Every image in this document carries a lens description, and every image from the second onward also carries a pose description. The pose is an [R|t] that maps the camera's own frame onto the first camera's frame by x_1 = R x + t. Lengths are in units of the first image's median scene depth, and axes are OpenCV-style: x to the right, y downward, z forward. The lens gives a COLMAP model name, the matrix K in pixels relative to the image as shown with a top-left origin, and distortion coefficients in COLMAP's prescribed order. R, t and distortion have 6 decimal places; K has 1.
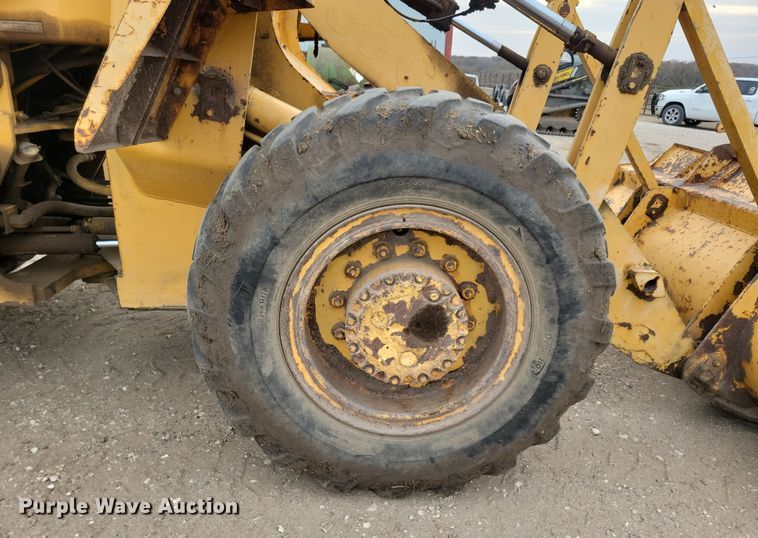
lens RADIAL K [[573.9, 0, 389.8], [0, 573.9, 286.2], [0, 0, 1]] dist [0.049224, -0.033549]
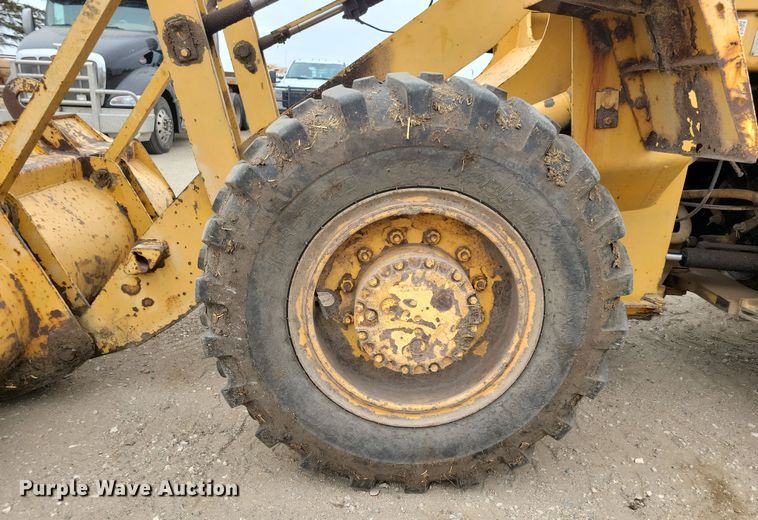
lens RADIAL K [[575.9, 0, 388.6], [0, 575.9, 282.5], [0, 0, 1]] dist [0.046572, -0.034011]
pose [[-0.995152, -0.096344, -0.019736, 0.039689], [-0.087707, 0.778676, 0.621266, -0.993940], [-0.044487, 0.619985, -0.783352, 2.875977]]
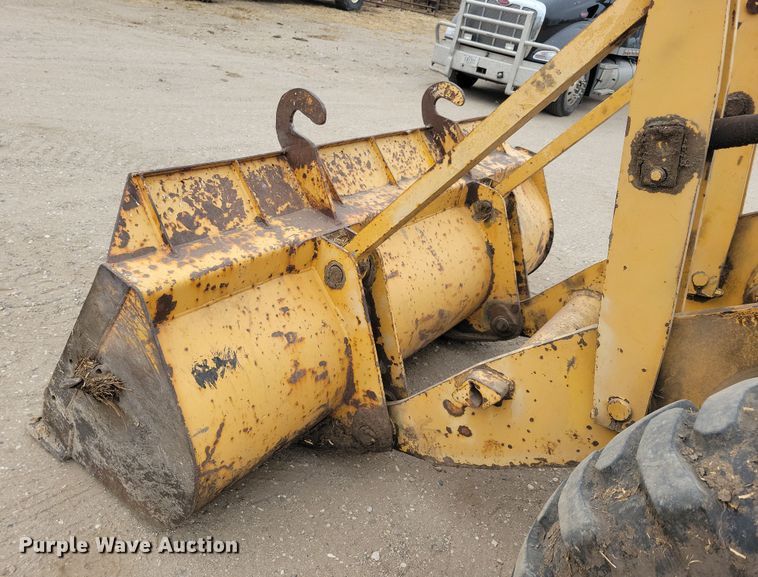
lens RADIAL K [[572.1, 0, 376.2], [0, 572.1, 285.8], [0, 0, 1]] dist [0.042332, 0.000435]
pose [[-0.742671, -0.474881, 0.472152, 0.301626], [0.012039, 0.695483, 0.718441, -1.012442], [-0.669548, 0.539250, -0.510798, 2.403020]]
